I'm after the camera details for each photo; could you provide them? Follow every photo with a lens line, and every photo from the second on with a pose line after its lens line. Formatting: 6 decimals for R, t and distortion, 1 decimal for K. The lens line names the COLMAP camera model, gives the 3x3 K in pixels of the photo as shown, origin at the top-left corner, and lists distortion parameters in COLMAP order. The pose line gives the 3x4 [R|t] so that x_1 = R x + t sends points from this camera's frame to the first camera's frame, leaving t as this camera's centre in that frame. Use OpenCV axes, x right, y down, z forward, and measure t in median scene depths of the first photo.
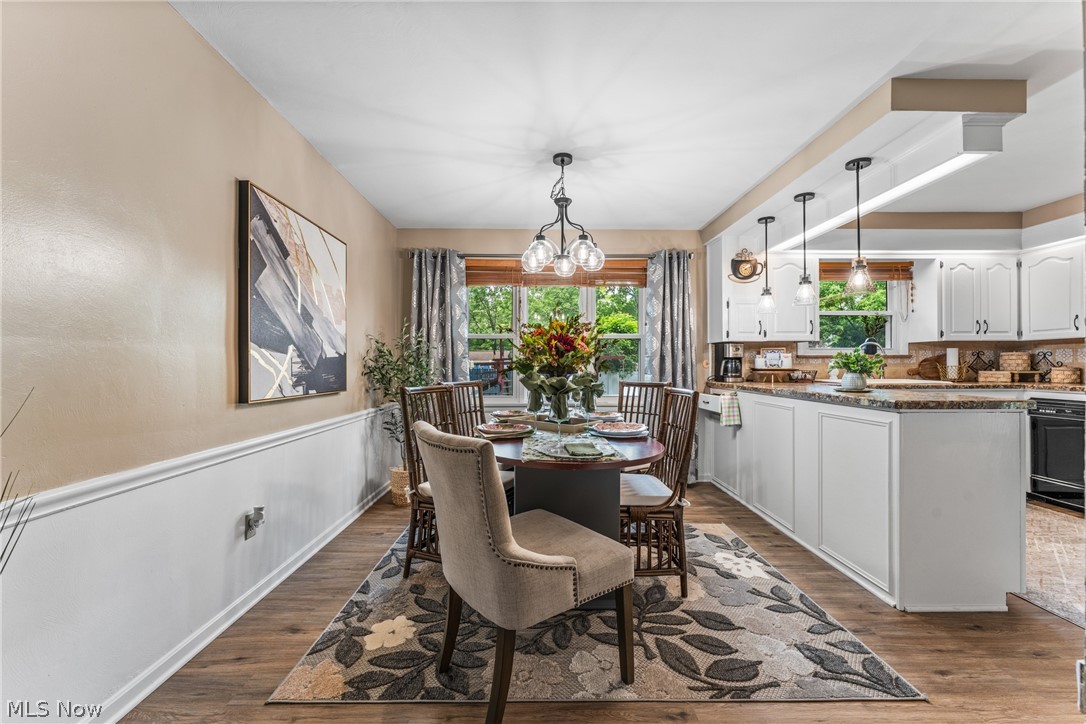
lens RADIAL K [[435.0, 0, 539.2], [0, 435.0, 362.7], [0, 0, 1]] dist [0.001729, 0.000309]
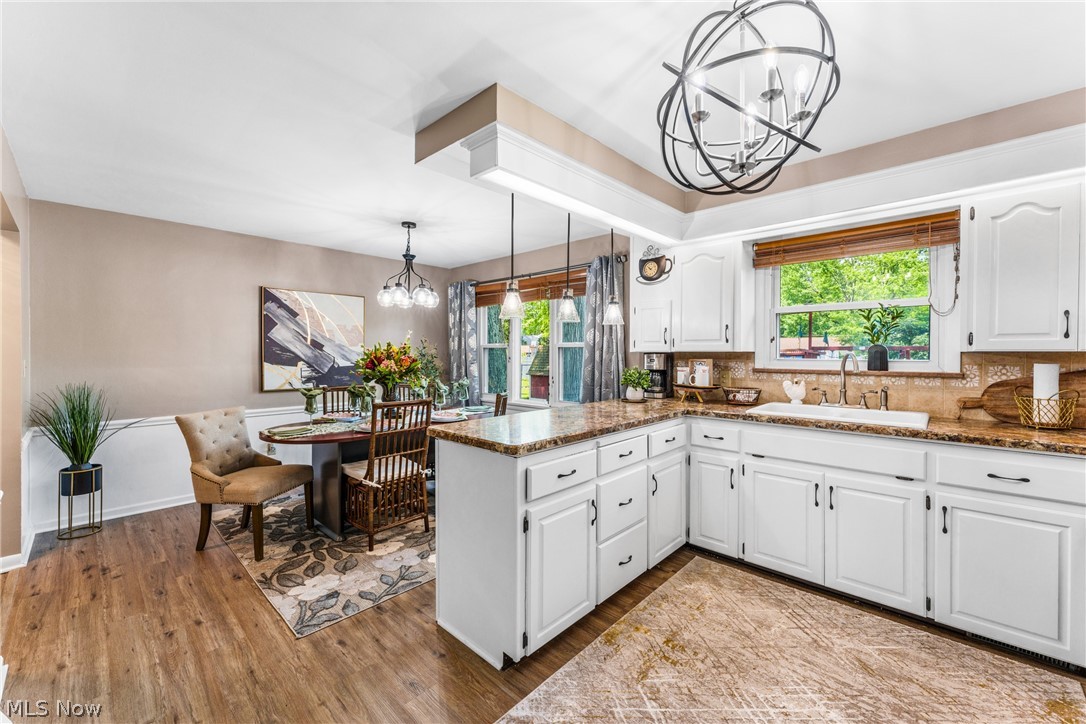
lens RADIAL K [[444.4, 0, 542.3], [0, 444.4, 354.8], [0, 0, 1]] dist [0.001360, 0.000144]
pose [[0.709373, 0.006456, -0.704804, 0.944181], [0.002860, 0.999923, 0.012038, -0.054812], [0.704828, -0.010555, 0.709300, 0.215813]]
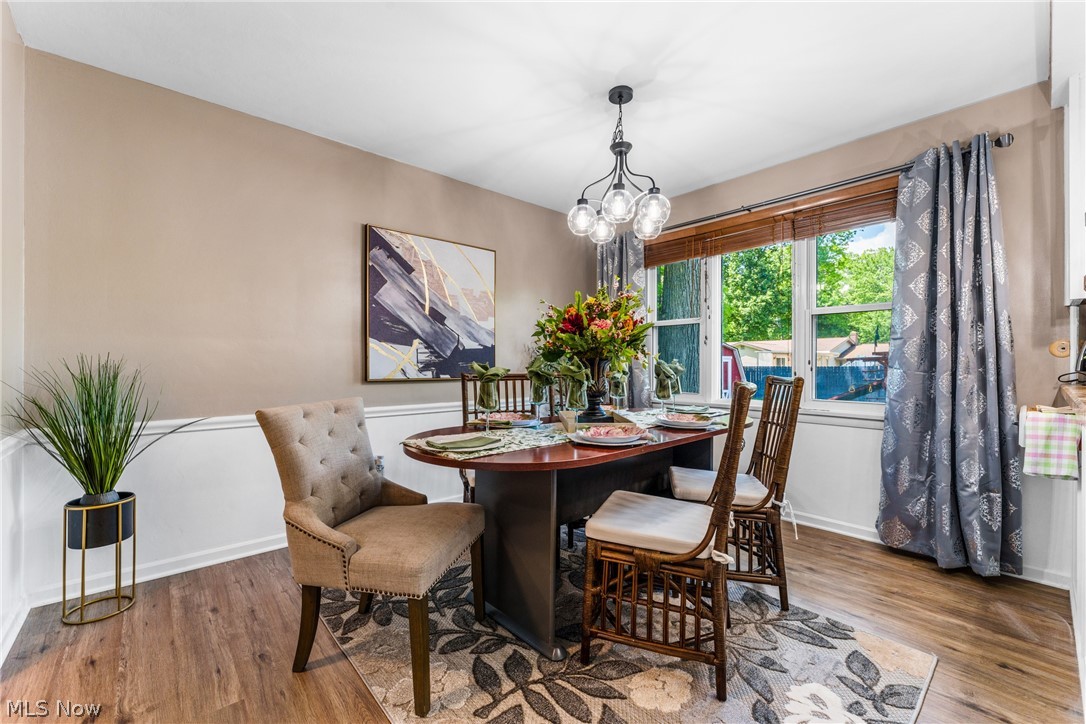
lens RADIAL K [[445.0, 0, 542.0], [0, 445.0, 364.7], [0, 0, 1]] dist [-0.003729, -0.000175]
pose [[0.650386, 0.003292, -0.759597, 0.414060], [0.003972, 0.999962, 0.007736, 0.016302], [0.759594, -0.008049, 0.650348, 0.250354]]
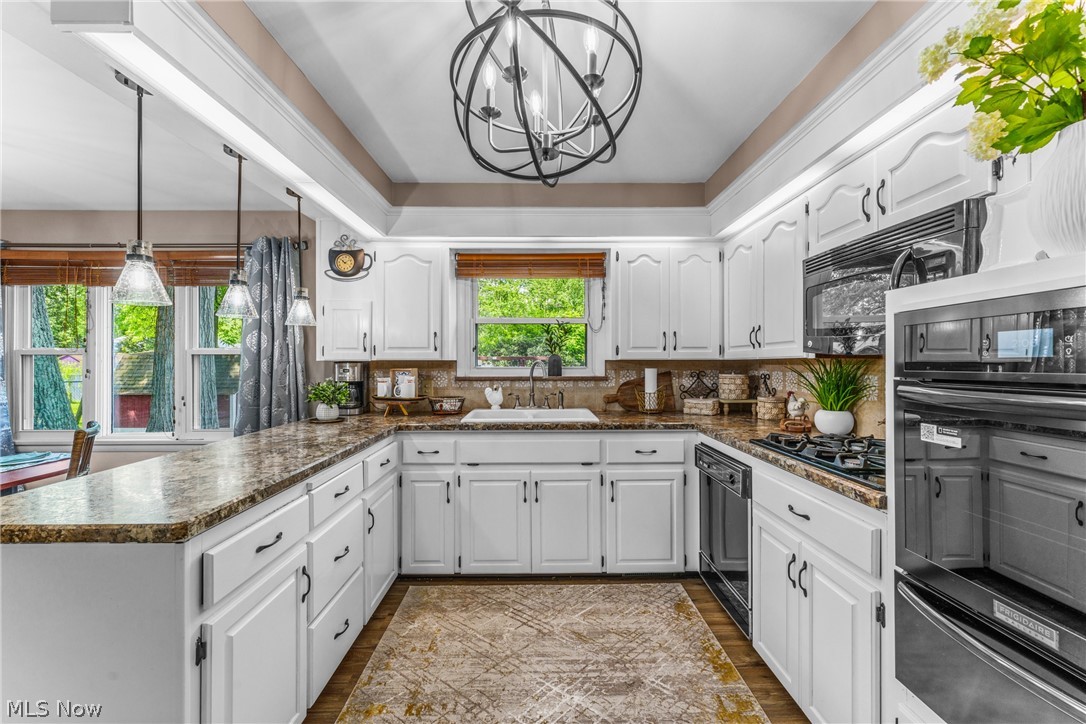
lens RADIAL K [[436.4, 0, 547.3], [0, 436.4, 360.5], [0, 0, 1]] dist [0.000362, -0.000050]
pose [[0.999984, -0.000400, -0.005730, 0.816432], [0.000423, 0.999992, 0.004095, -0.052496], [0.005729, -0.004098, 0.999975, 0.264339]]
